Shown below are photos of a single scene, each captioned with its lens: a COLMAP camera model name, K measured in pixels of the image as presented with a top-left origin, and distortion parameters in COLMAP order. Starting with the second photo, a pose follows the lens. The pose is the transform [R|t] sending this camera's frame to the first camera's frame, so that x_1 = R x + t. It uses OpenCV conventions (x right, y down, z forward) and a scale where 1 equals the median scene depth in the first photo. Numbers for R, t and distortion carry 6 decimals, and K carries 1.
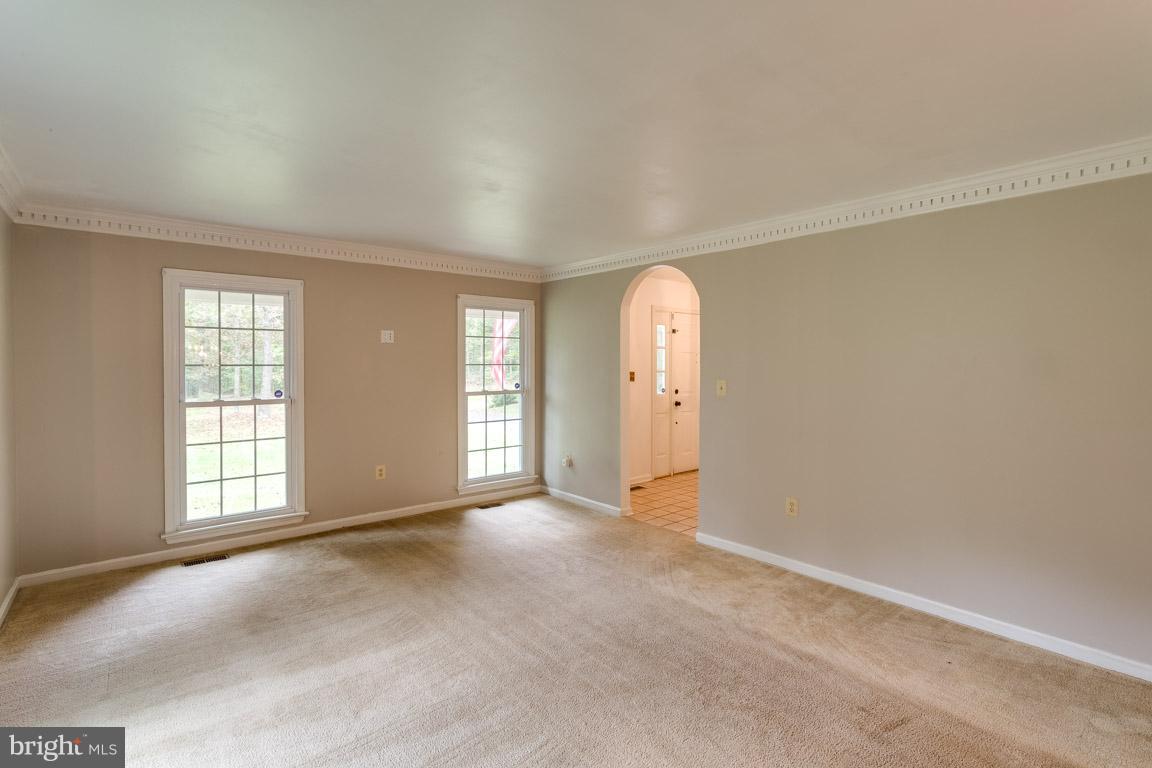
lens RADIAL K [[548.1, 0, 576.8], [0, 548.1, 367.7], [0, 0, 1]] dist [0.000972, 0.000397]
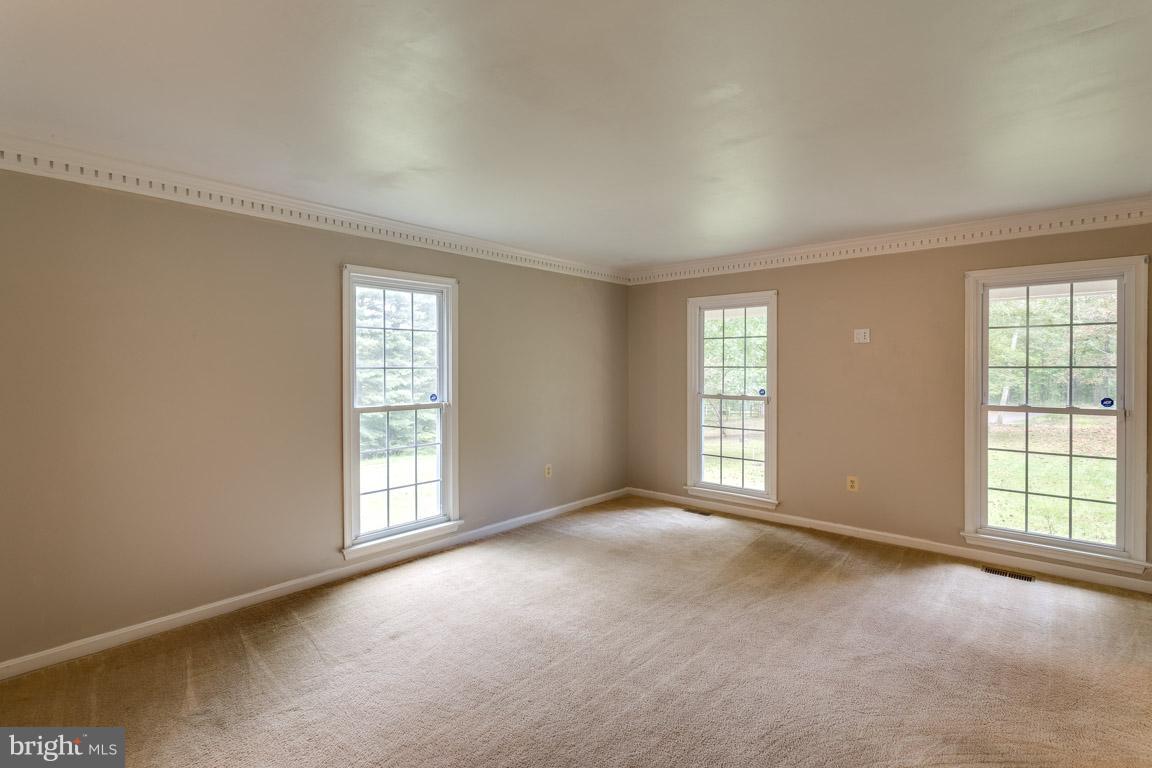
lens RADIAL K [[548.1, 0, 576.8], [0, 548.1, 367.7], [0, 0, 1]] dist [0.000972, 0.000397]
pose [[0.150468, 0.004196, -0.988606, 0.306770], [-0.007266, 0.999969, 0.003139, -0.002268], [0.988588, 0.006711, 0.150493, 0.257950]]
